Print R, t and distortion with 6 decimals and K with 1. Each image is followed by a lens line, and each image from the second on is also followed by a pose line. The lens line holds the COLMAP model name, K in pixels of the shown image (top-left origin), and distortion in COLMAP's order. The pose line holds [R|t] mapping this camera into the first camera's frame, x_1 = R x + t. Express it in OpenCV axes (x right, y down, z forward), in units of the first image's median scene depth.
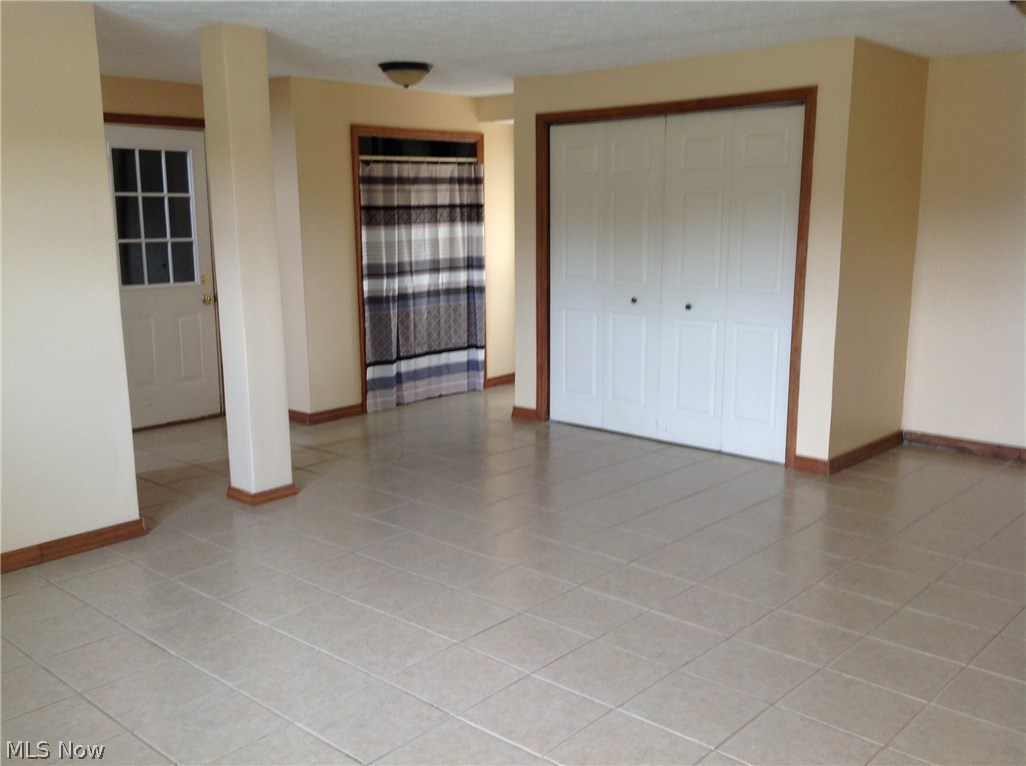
lens RADIAL K [[960.8, 0, 513.0], [0, 960.8, 383.0], [0, 0, 1]] dist [0.175728, -0.334222]
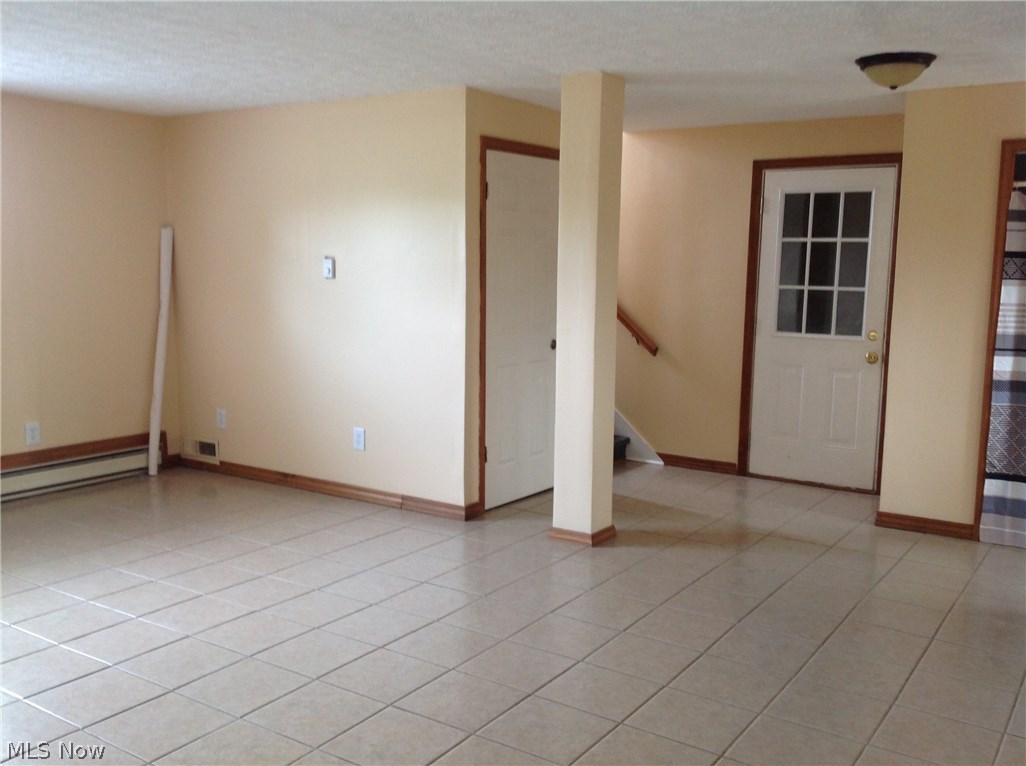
lens RADIAL K [[960.8, 0, 513.0], [0, 960.8, 383.0], [0, 0, 1]] dist [0.175728, -0.334222]
pose [[0.166271, 0.141155, -0.975925, 0.499148], [-0.189781, 0.975779, 0.108800, -0.099742], [0.967645, 0.167122, 0.189032, 0.536025]]
